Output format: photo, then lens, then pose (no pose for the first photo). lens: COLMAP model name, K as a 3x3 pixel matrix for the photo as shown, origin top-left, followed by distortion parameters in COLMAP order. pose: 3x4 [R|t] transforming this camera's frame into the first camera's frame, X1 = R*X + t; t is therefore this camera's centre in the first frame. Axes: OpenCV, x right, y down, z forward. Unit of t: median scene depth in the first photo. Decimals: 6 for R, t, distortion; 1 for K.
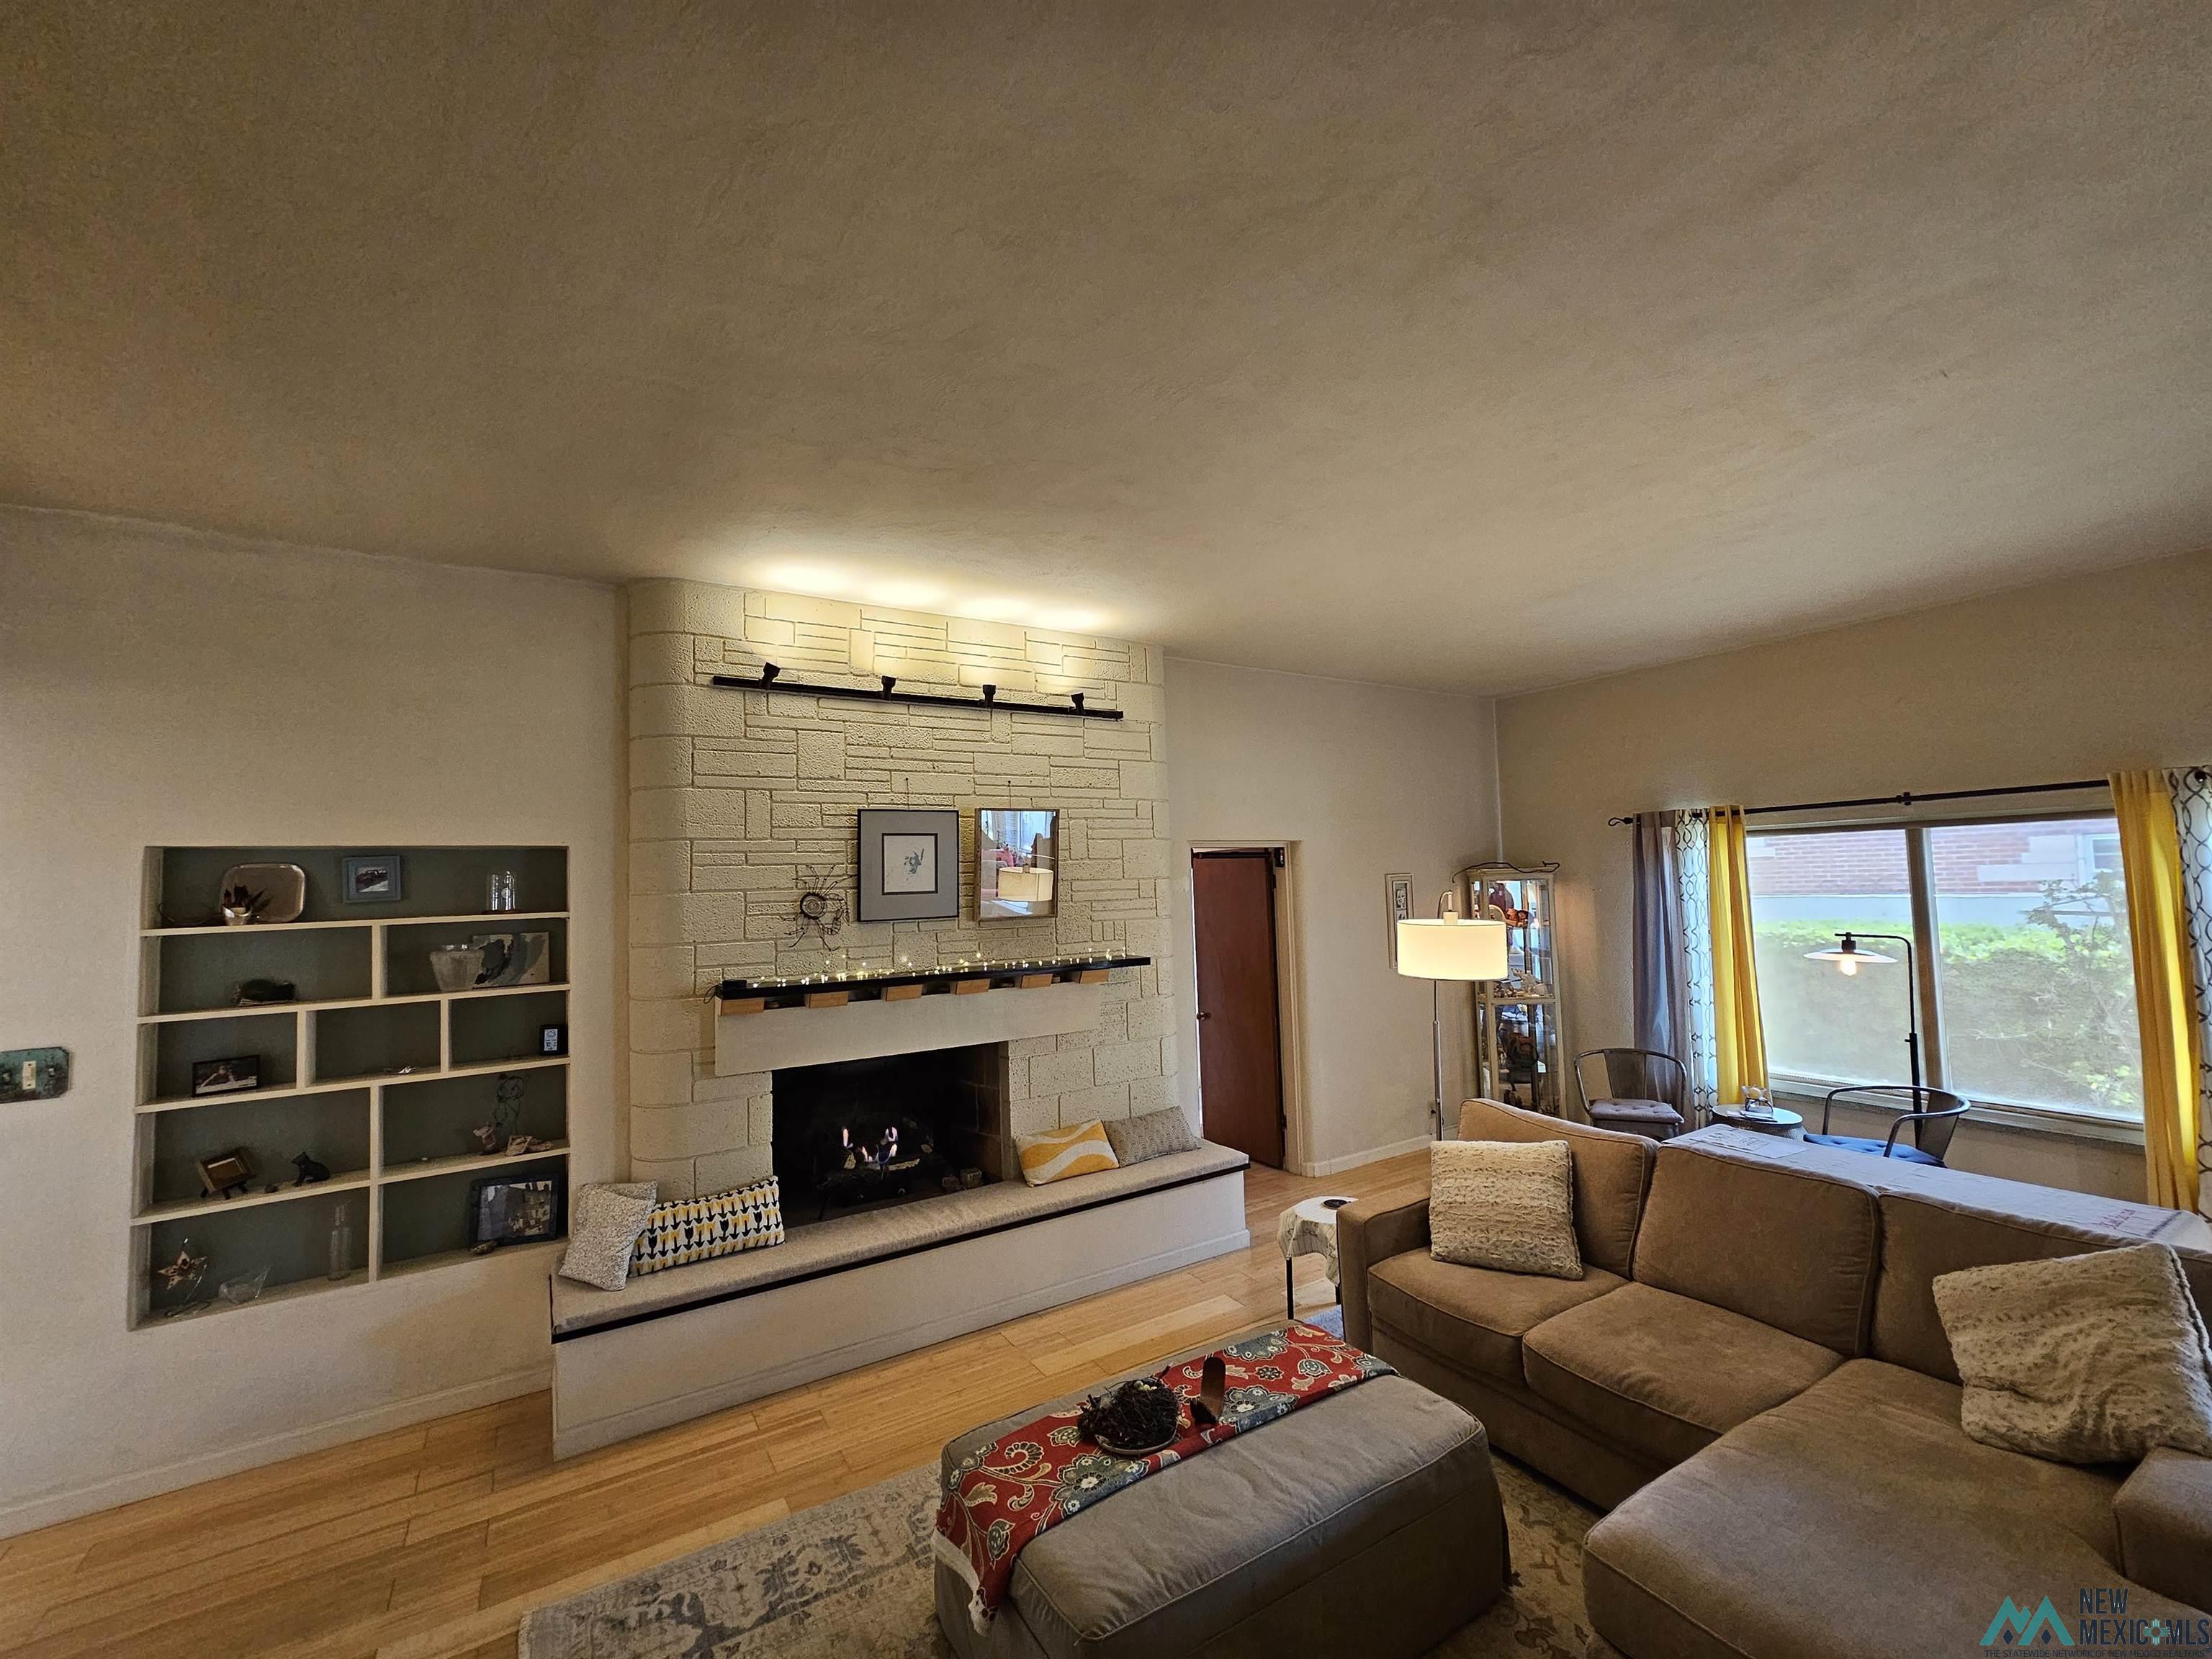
lens RADIAL K [[905.3, 0, 1095.4], [0, 905.3, 831.9], [0, 0, 1]] dist [-0.003207, 0.001870]
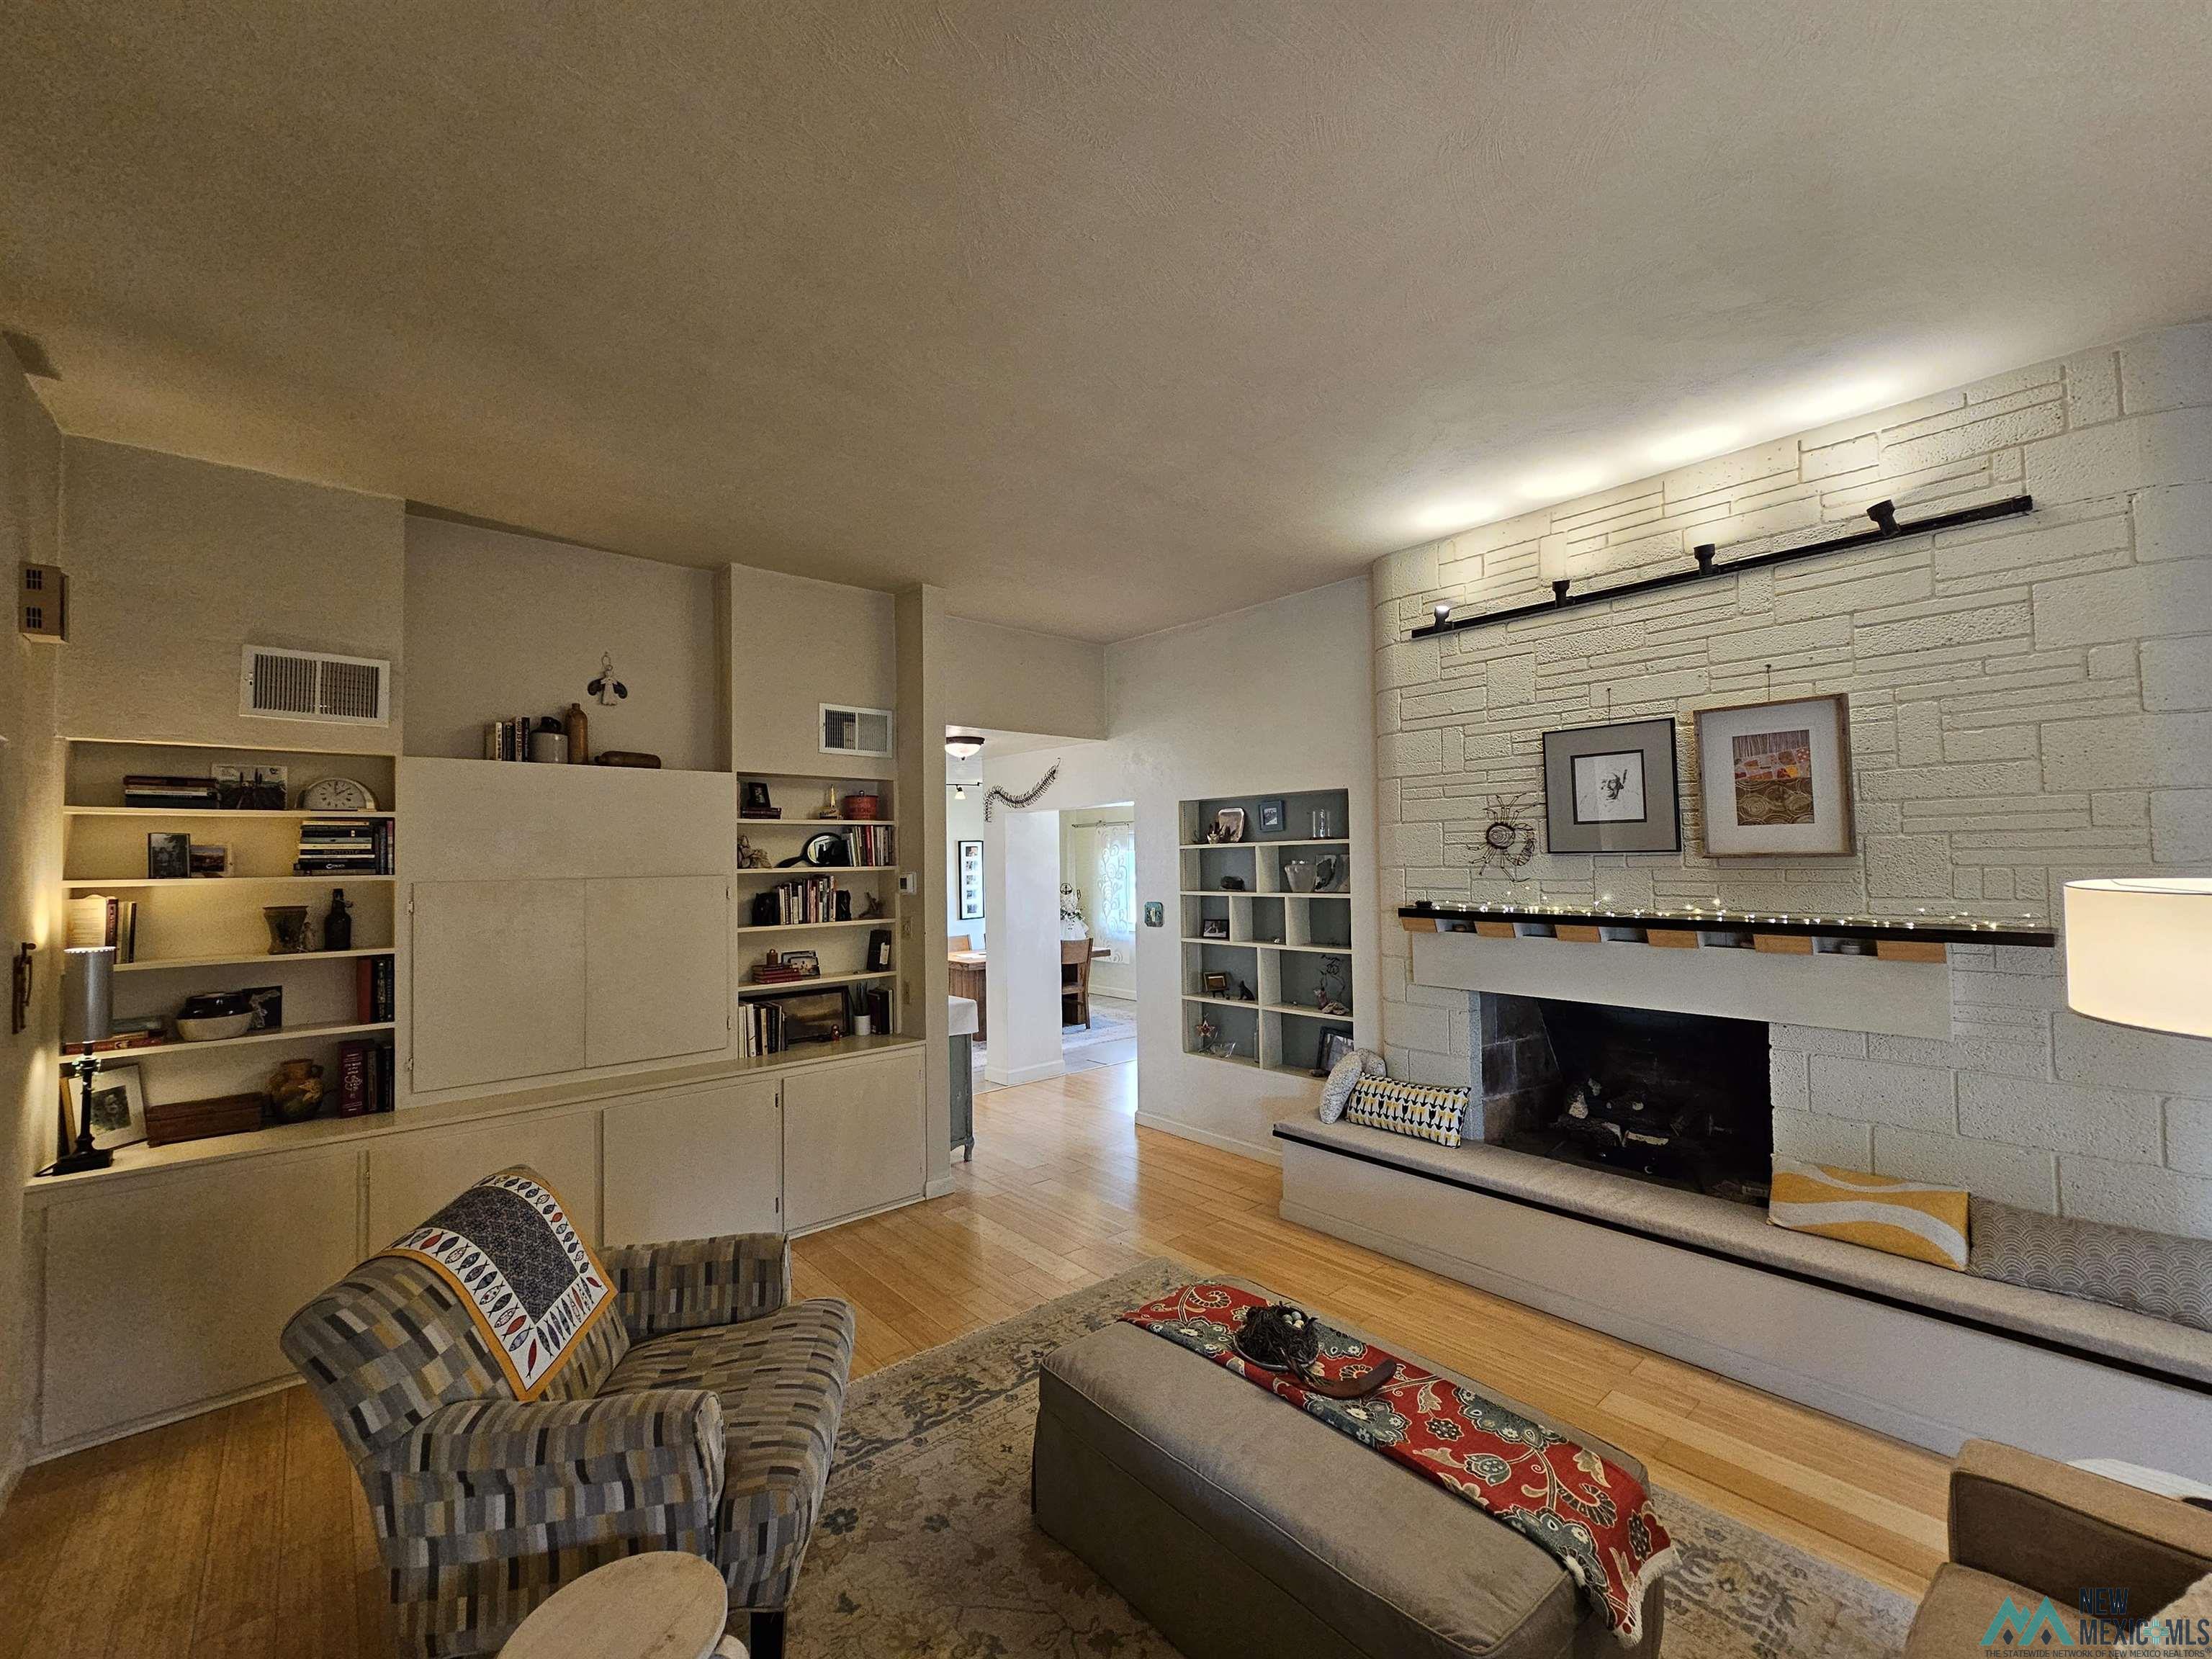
lens RADIAL K [[905.3, 0, 1095.4], [0, 905.3, 831.9], [0, 0, 1]] dist [-0.003207, 0.001870]
pose [[0.162489, 0.002064, -0.986708, 0.600216], [0.069829, 0.997466, 0.013585, 0.032911], [0.984236, -0.071108, 0.161933, 0.401265]]
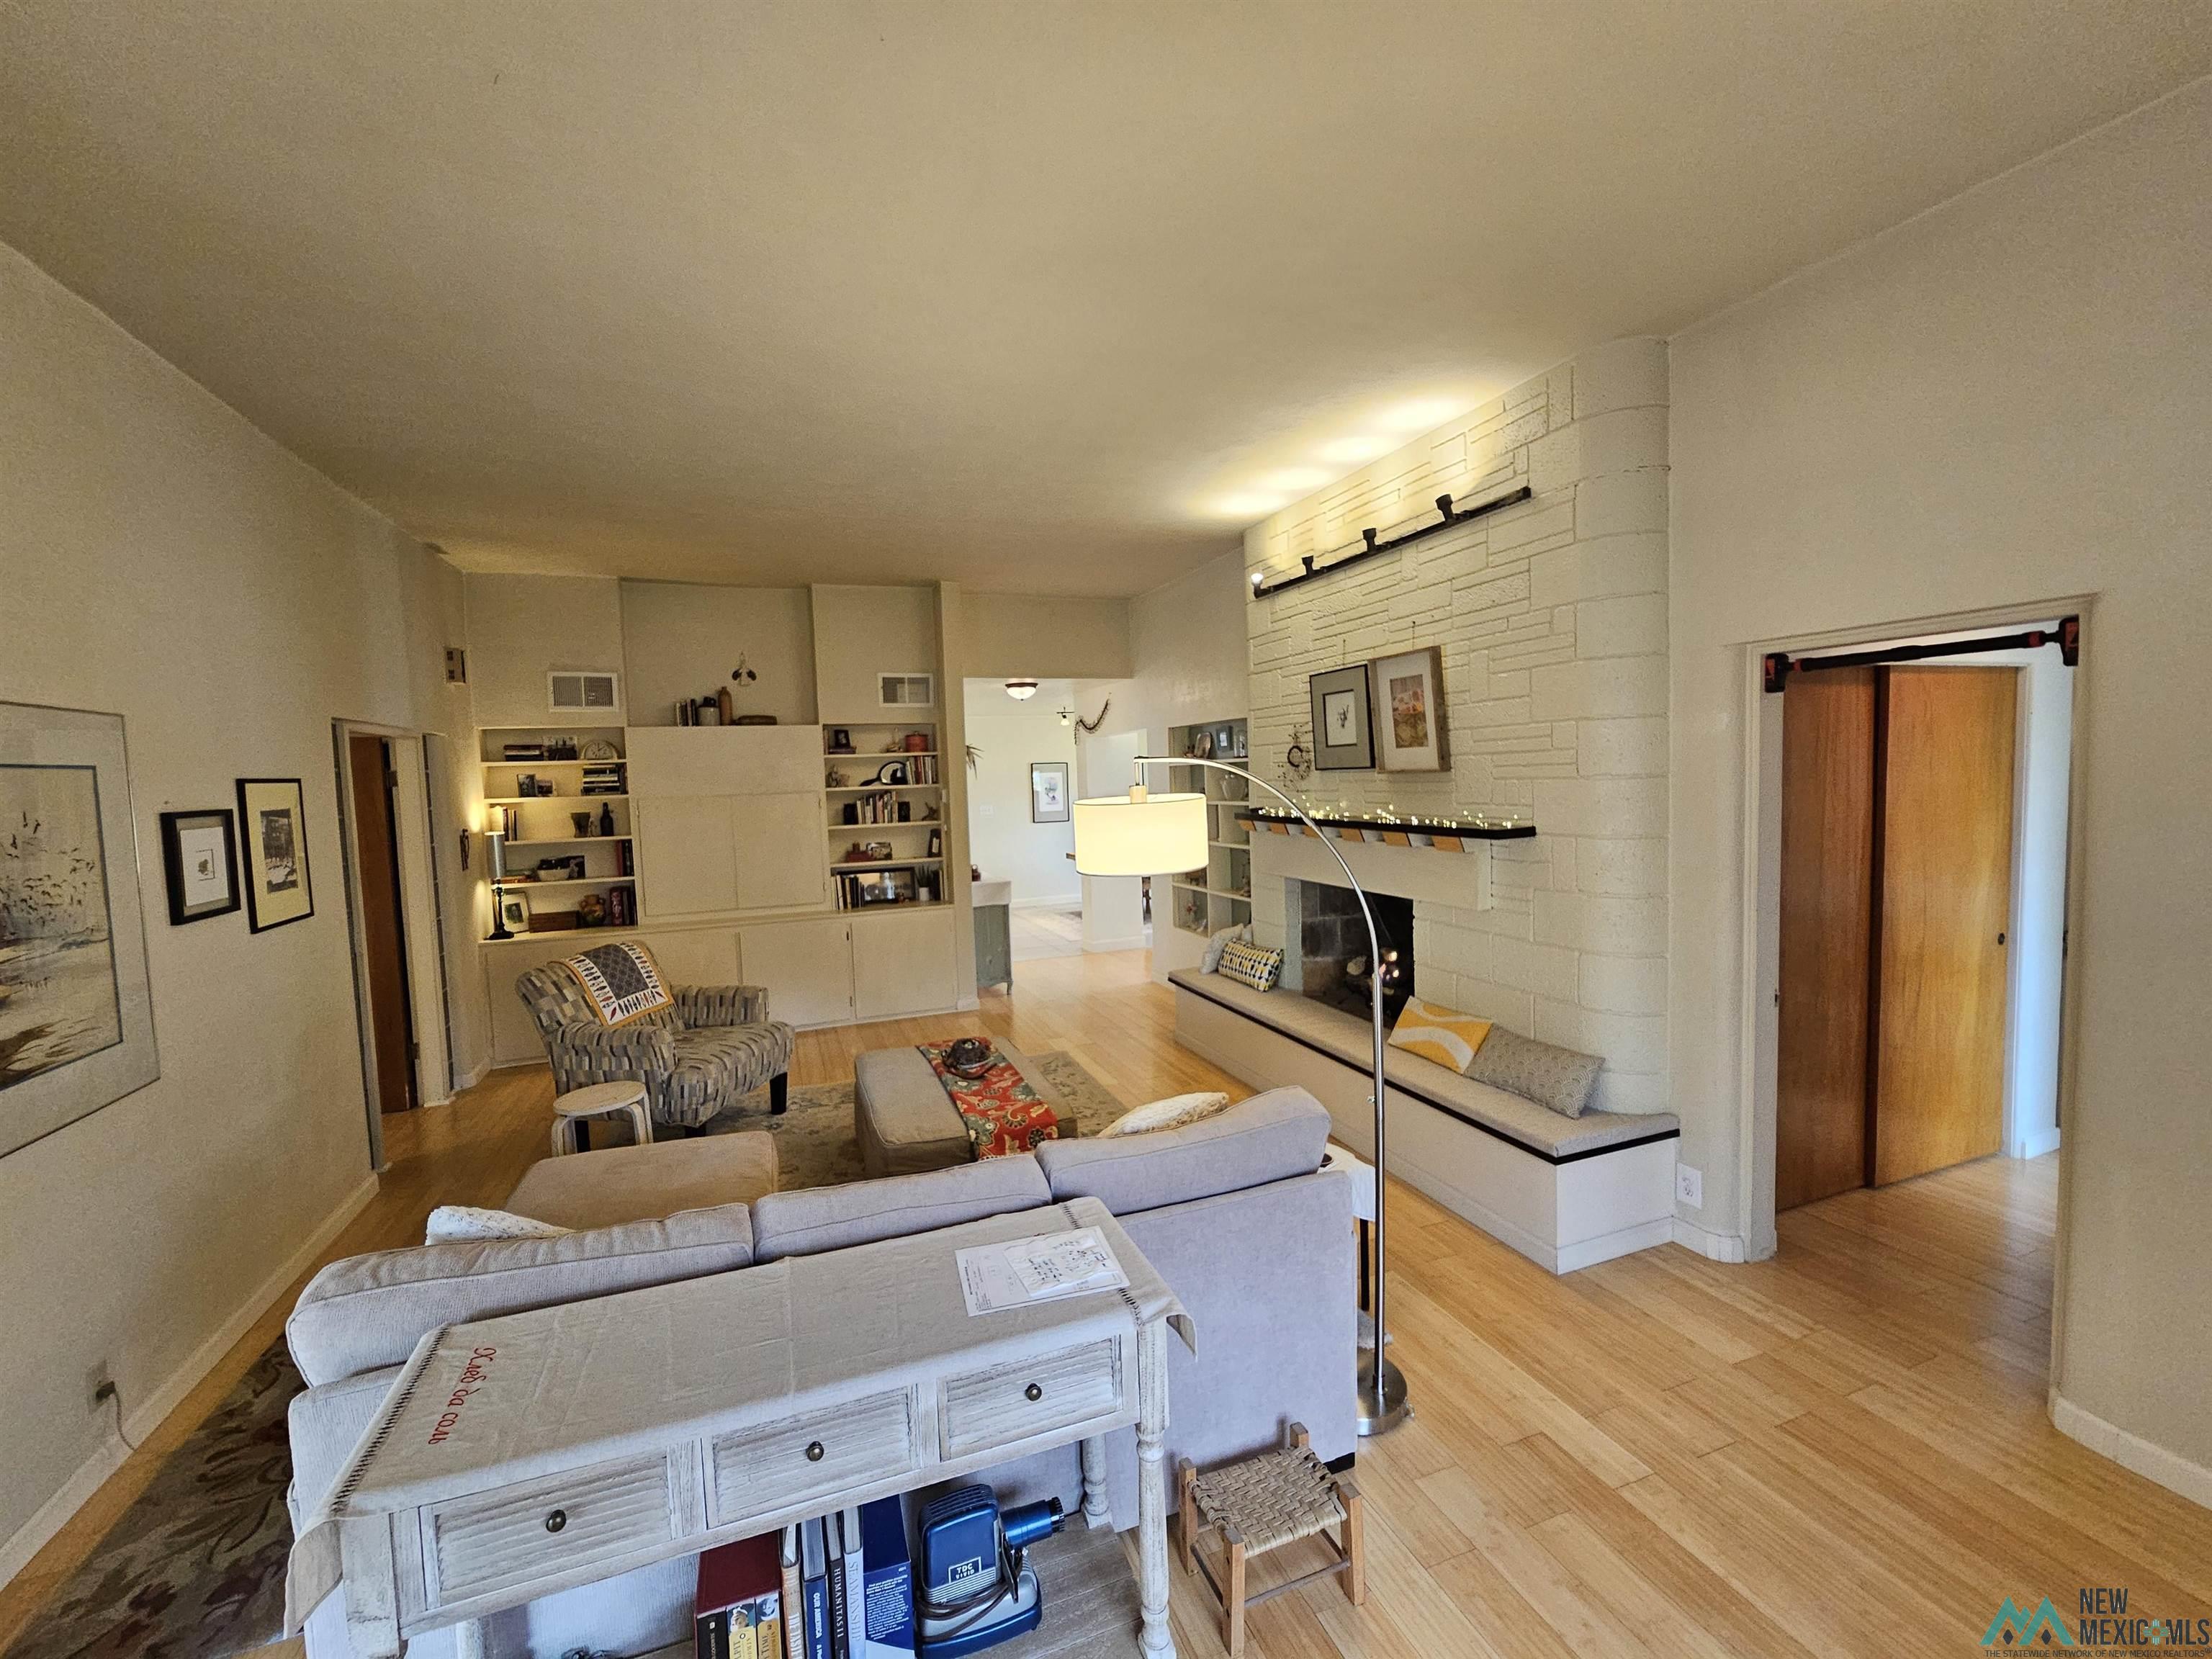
lens RADIAL K [[904.1, 0, 1092.9], [0, 904.1, 835.7], [0, 0, 1]] dist [-0.003333, -0.000047]
pose [[-0.193714, 0.106252, -0.975287, 1.003353], [0.099591, 0.991112, 0.088195, 0.051709], [0.975990, -0.080045, -0.202574, 0.973109]]
